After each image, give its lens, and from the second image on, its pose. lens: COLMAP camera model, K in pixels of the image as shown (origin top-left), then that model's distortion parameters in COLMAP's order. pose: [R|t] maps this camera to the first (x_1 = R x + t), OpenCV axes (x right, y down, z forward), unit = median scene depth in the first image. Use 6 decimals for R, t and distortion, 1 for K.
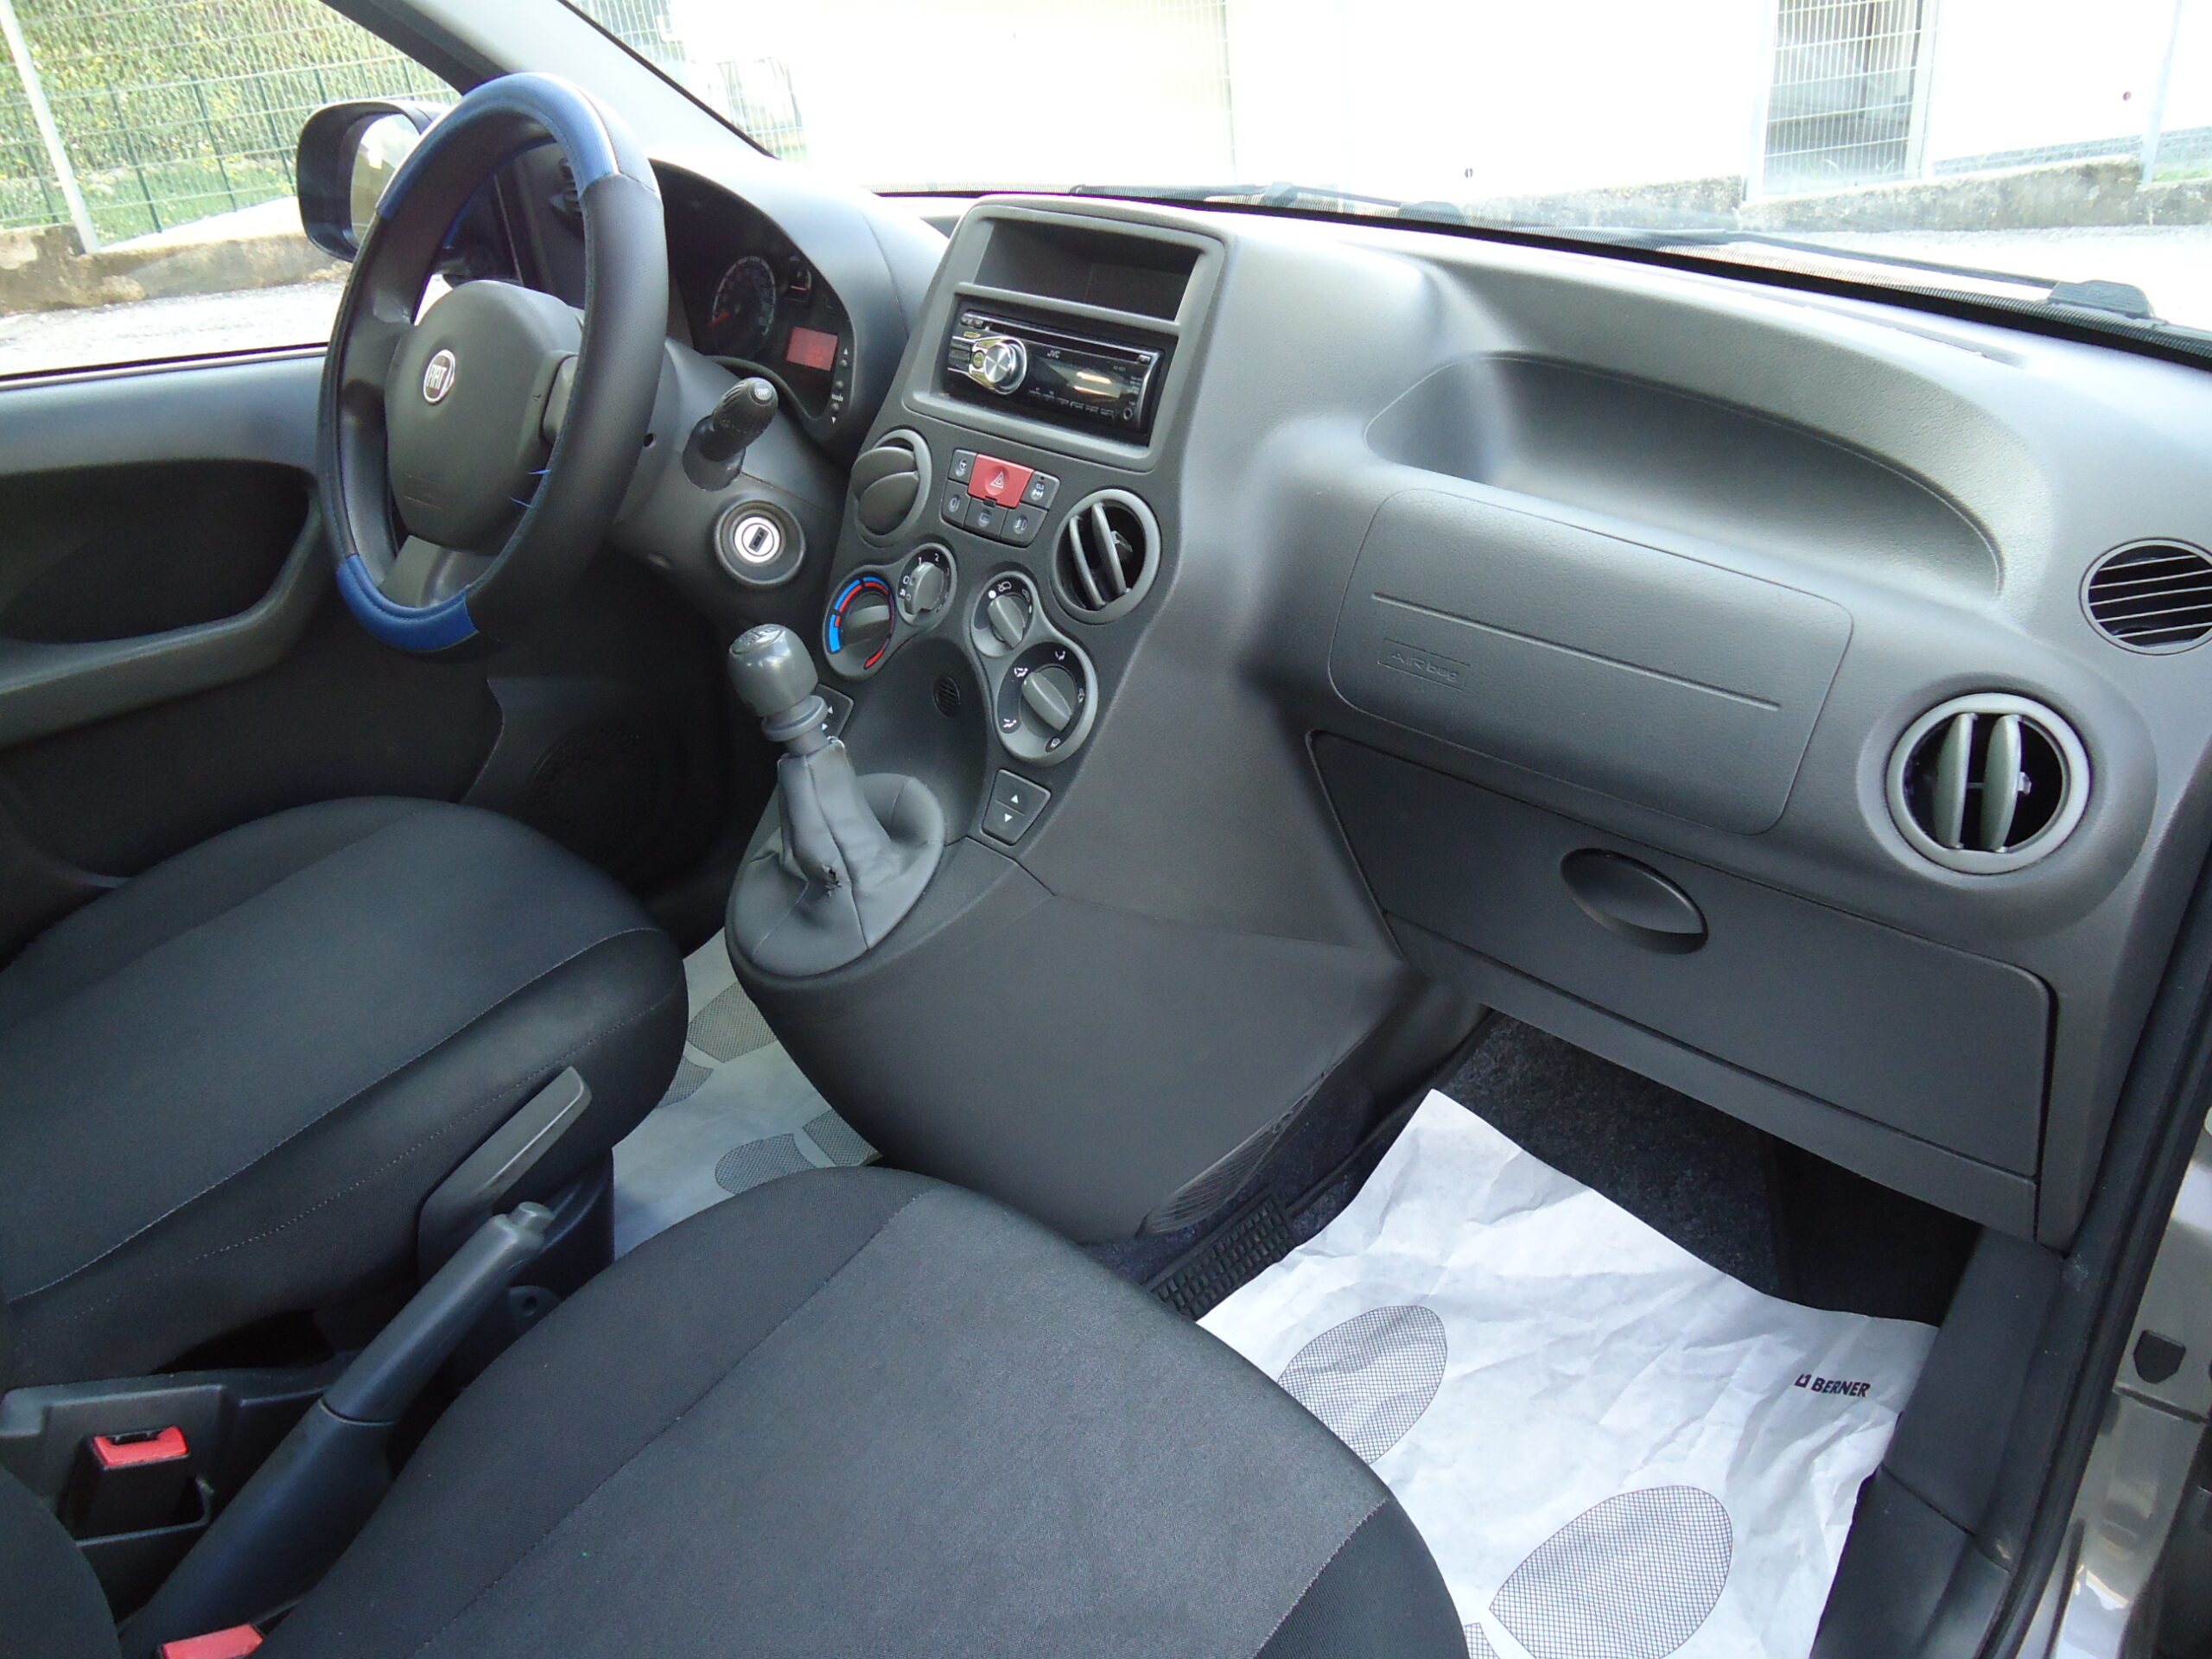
lens RADIAL K [[1546.4, 0, 1106.0], [0, 1546.4, 829.5], [0, 0, 1]] dist [-0.004284, 0.005737]
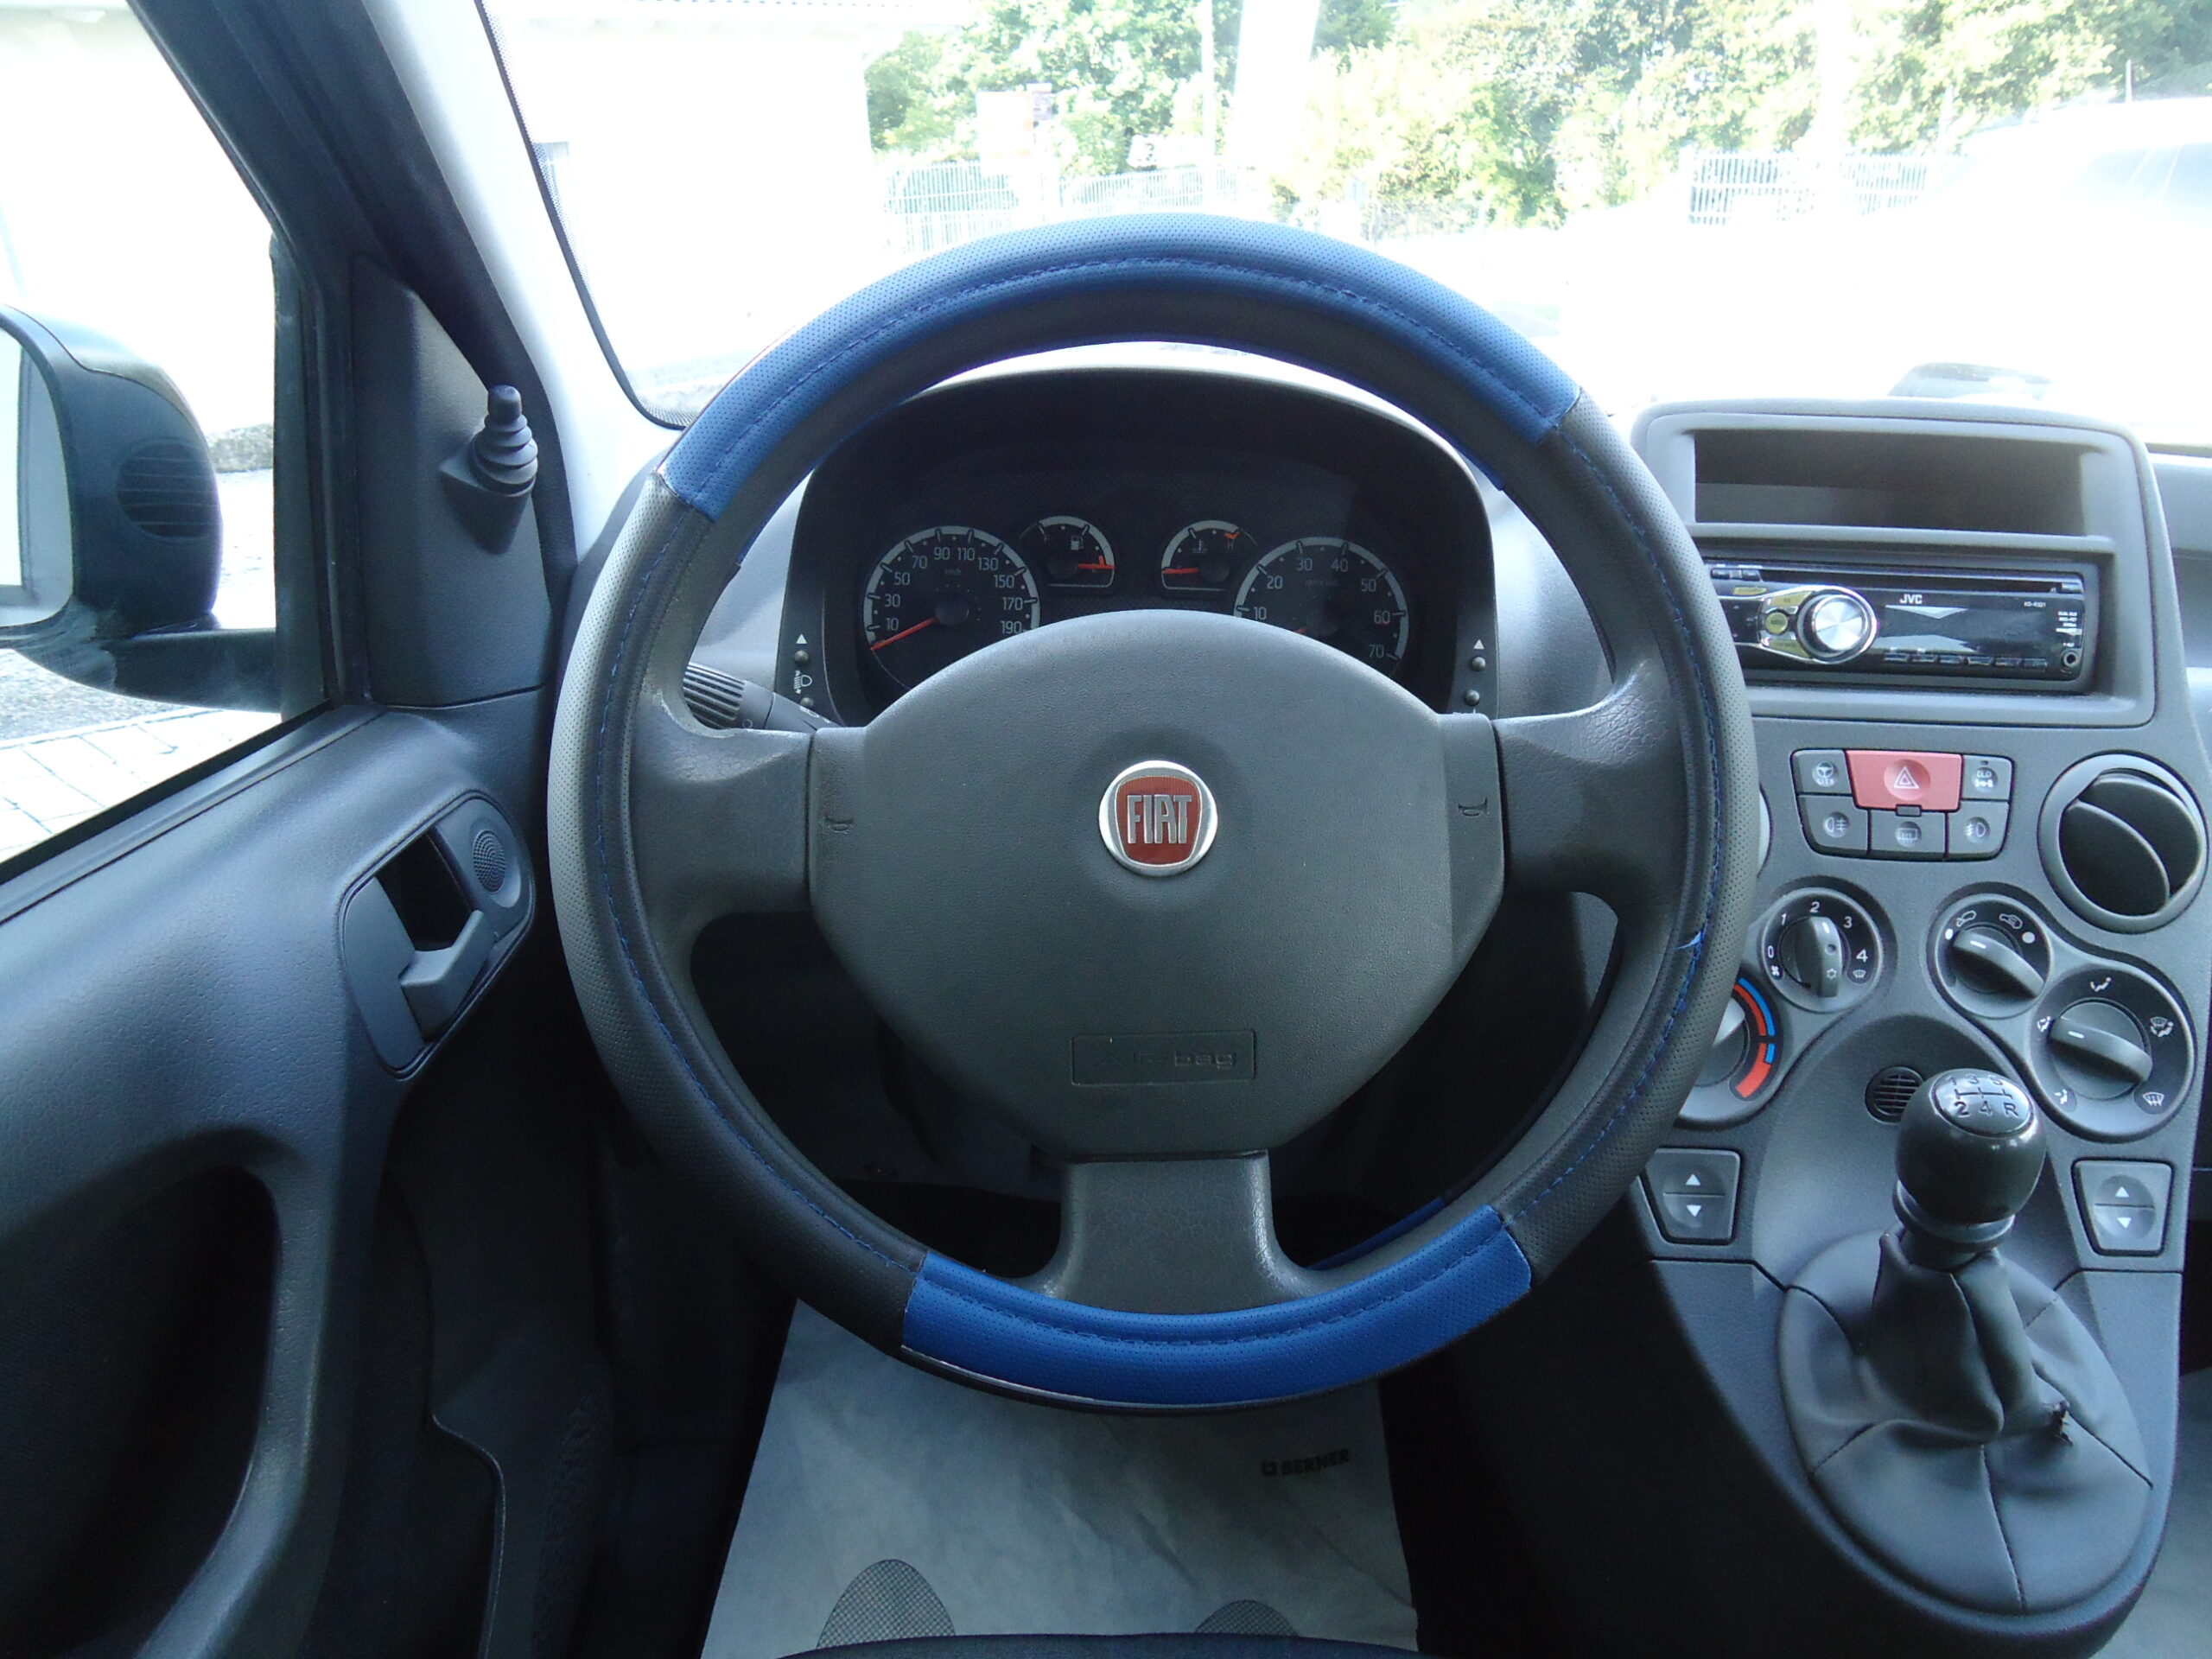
lens RADIAL K [[1546.4, 0, 1106.0], [0, 1546.4, 829.5], [0, 0, 1]] dist [-0.004284, 0.005737]
pose [[0.719625, -0.231970, 0.654470, -0.807418], [0.304834, 0.952403, 0.002388, -0.317695], [-0.623872, 0.197786, 0.756085, 0.694285]]
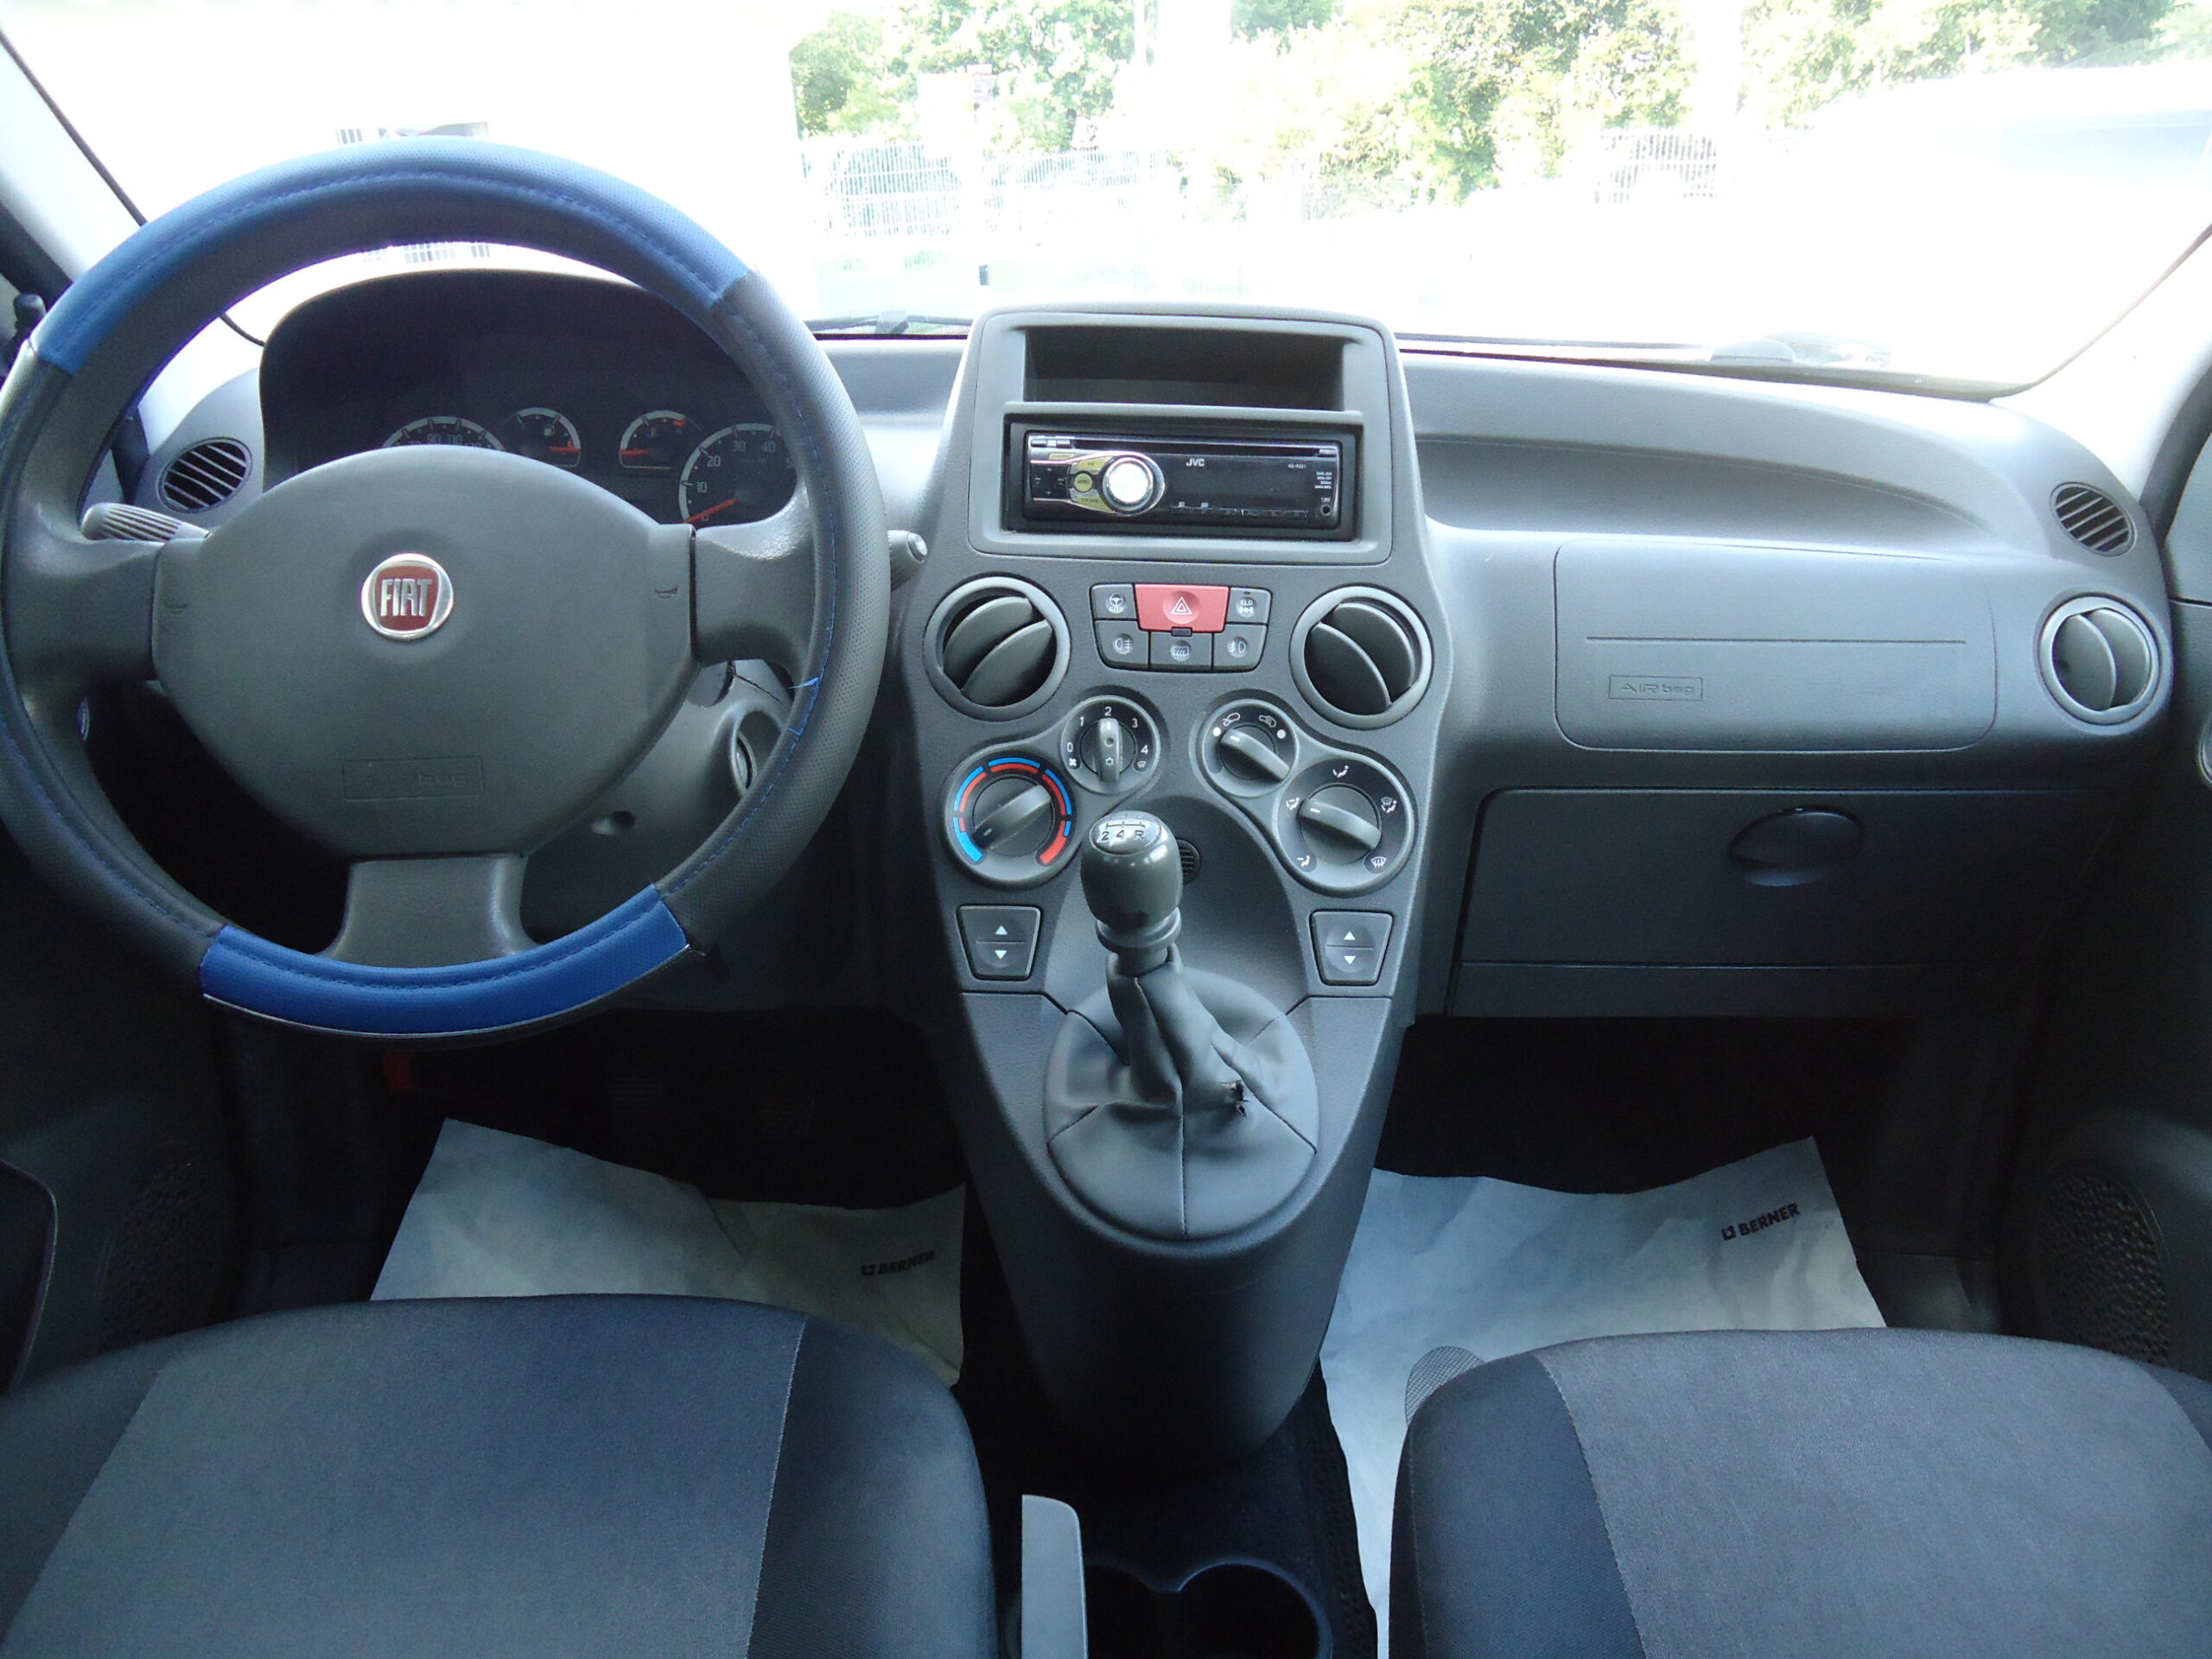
lens RADIAL K [[1554.2, 0, 1106.0], [0, 1554.2, 829.5], [0, 0, 1]] dist [-0.000679, -0.000688]
pose [[0.704879, -0.245561, 0.665466, -0.719571], [0.316643, 0.948433, 0.014582, -0.132247], [-0.634730, 0.200436, 0.746286, 0.391846]]
